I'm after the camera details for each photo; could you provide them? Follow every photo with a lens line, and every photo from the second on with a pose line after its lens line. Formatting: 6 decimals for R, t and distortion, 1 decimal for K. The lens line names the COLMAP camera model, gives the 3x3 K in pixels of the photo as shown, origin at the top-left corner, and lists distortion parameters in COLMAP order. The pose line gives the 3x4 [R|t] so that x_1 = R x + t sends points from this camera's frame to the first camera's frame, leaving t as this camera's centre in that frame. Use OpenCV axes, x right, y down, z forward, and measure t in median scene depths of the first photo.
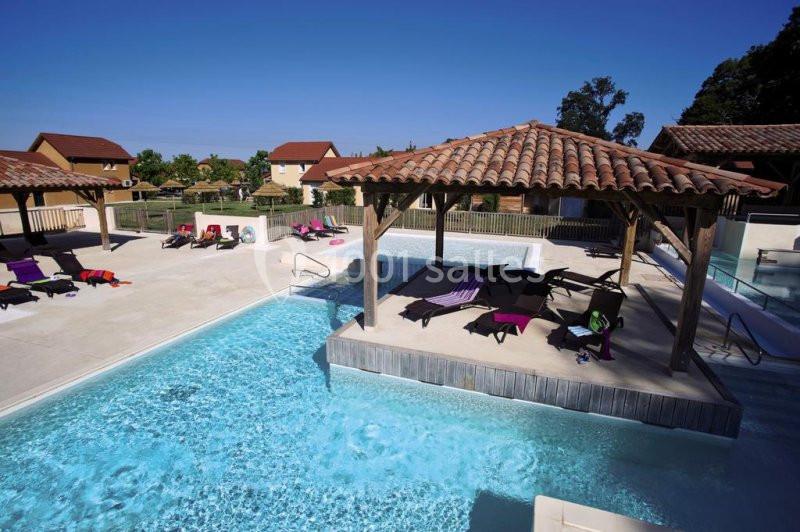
lens RADIAL K [[405.1, 0, 400.0], [0, 405.1, 266.0], [0, 0, 1]] dist [-0.055154, 0.042458]
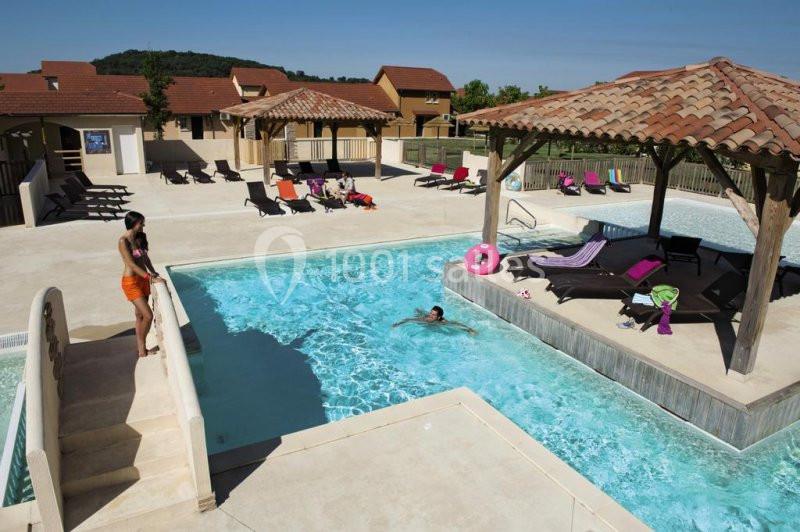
lens RADIAL K [[541.8, 0, 400.0], [0, 541.8, 266.0], [0, 0, 1]] dist [-0.003071, -0.001900]
pose [[0.753202, 0.201769, -0.626080, 0.110059], [-0.167910, 0.979237, 0.113579, 0.005882], [0.635998, 0.019578, 0.771442, -0.040691]]
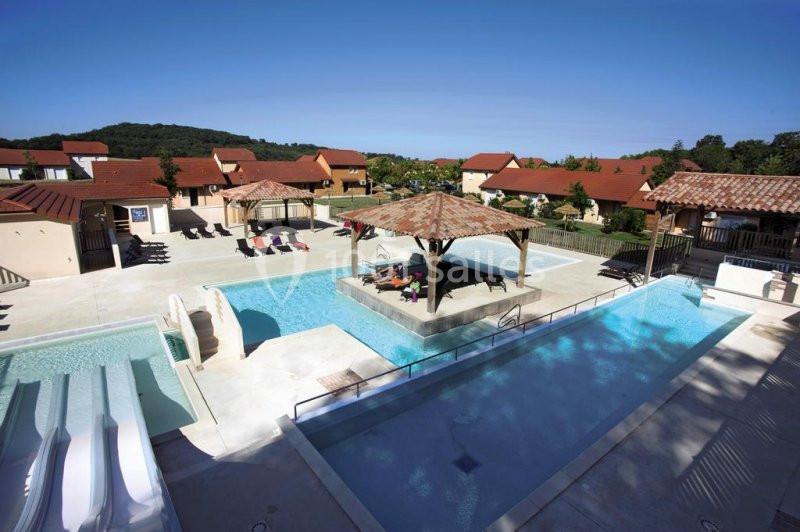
lens RADIAL K [[405.1, 0, 400.0], [0, 405.1, 266.0], [0, 0, 1]] dist [-0.055154, 0.042458]
pose [[0.840680, 0.146169, -0.521432, 0.244683], [-0.137694, 0.988934, 0.055222, -0.016473], [0.523734, 0.025374, 0.851504, -0.158809]]
